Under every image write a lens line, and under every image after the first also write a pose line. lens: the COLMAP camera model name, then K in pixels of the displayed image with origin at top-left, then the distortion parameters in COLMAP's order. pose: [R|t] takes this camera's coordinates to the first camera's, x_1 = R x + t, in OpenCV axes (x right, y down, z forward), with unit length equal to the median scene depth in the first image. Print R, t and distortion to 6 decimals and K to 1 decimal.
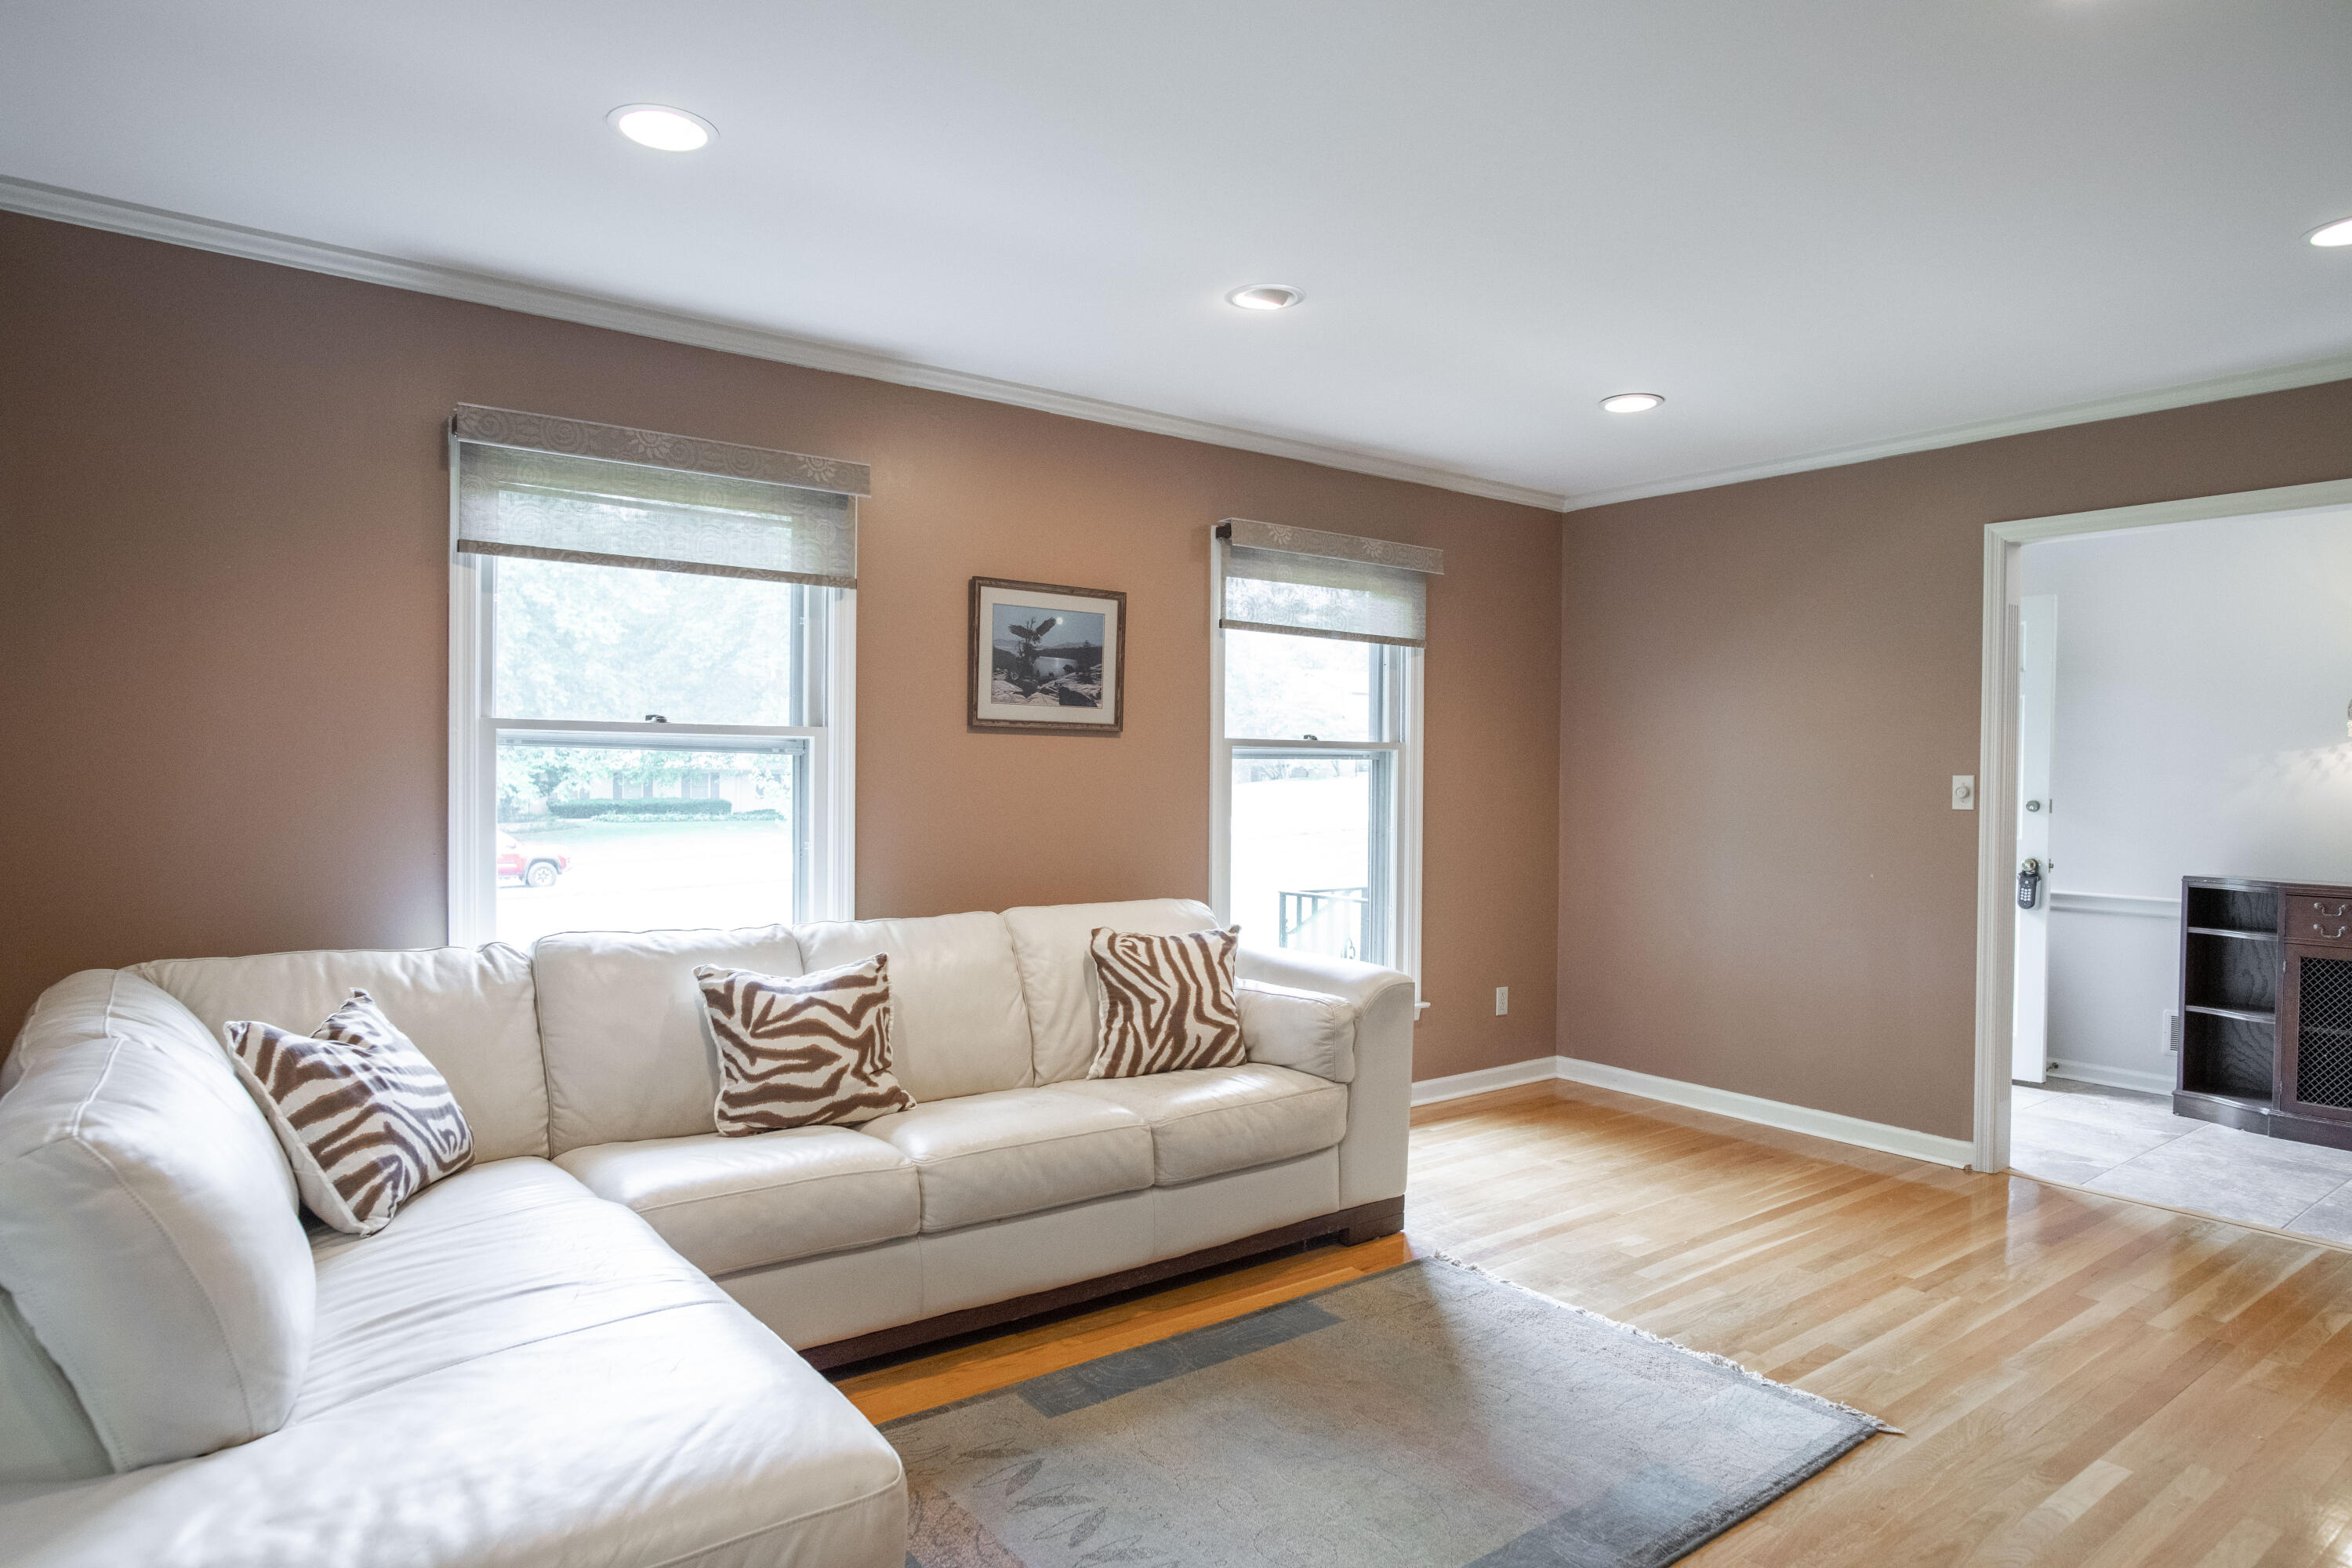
lens RADIAL K [[1360.0, 0, 1169.2], [0, 1360.0, 777.7], [0, 0, 1]] dist [-0.029176, 0.009030]
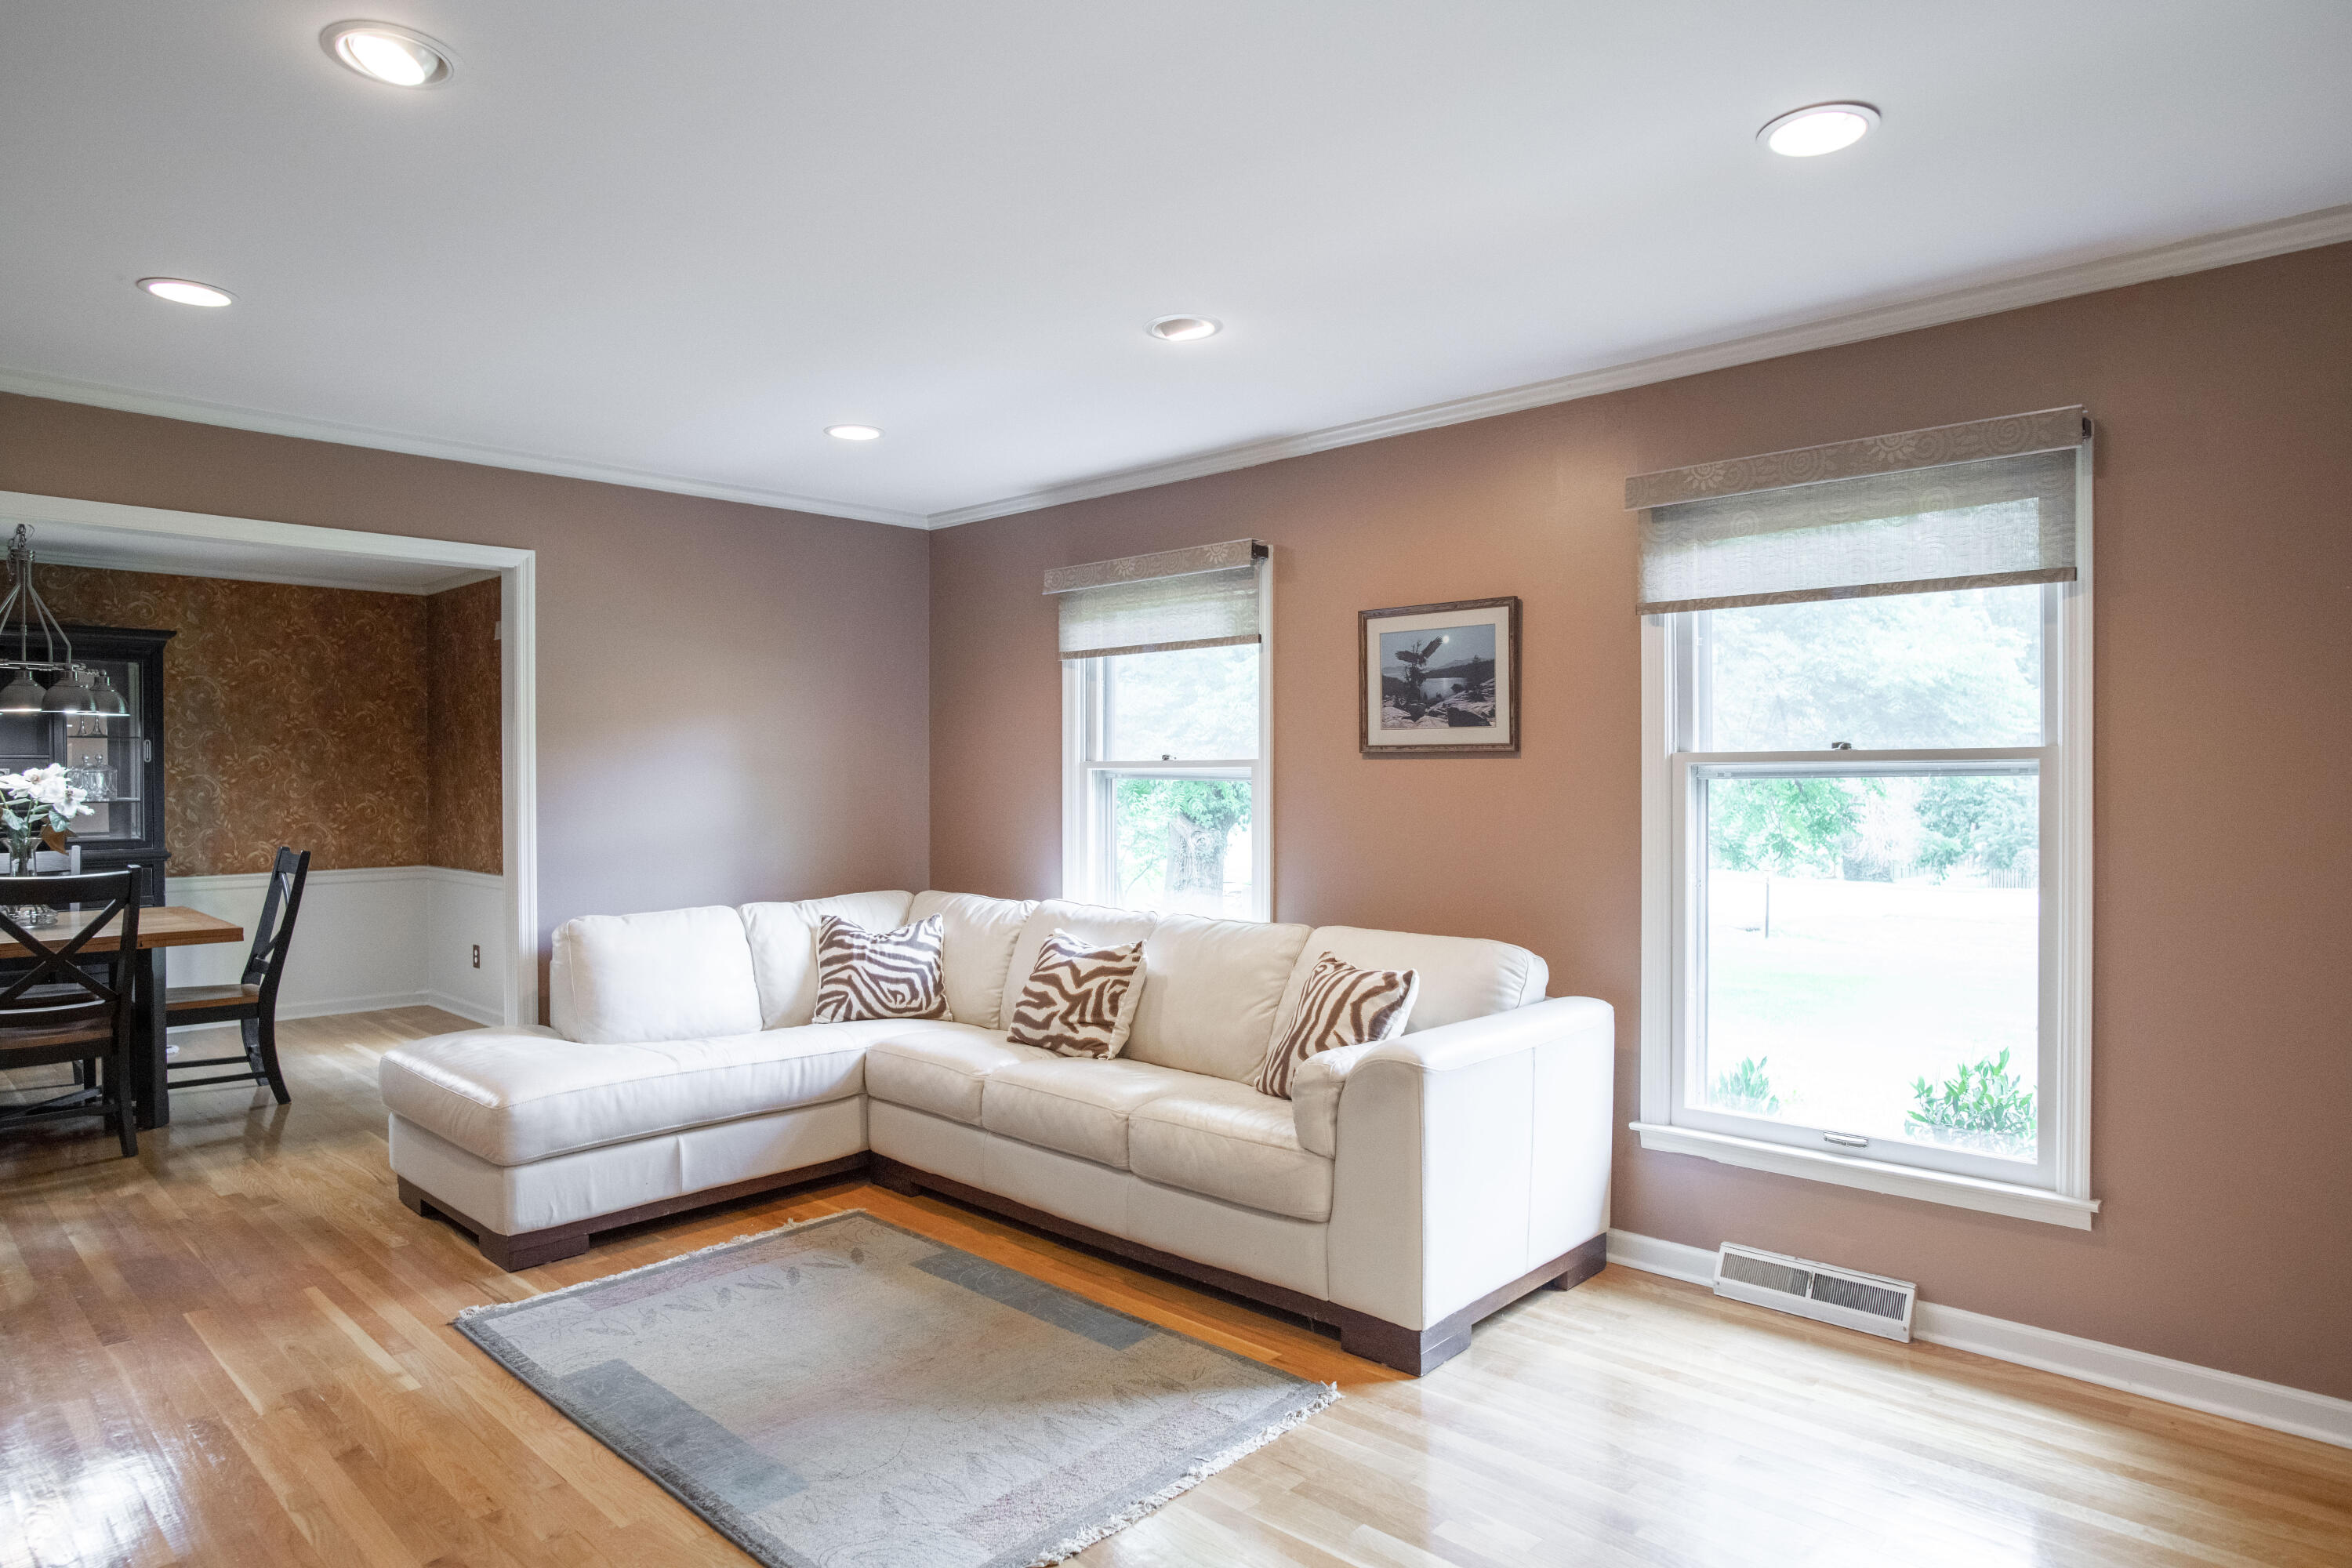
lens RADIAL K [[1360.0, 0, 1171.2], [0, 1360.0, 791.5], [0, 0, 1]] dist [-0.029176, 0.009030]
pose [[0.170295, -0.006807, -0.985370, 0.848312], [-0.007922, 0.999934, -0.008277, 0.001557], [0.985361, 0.009216, 0.170230, 0.660557]]
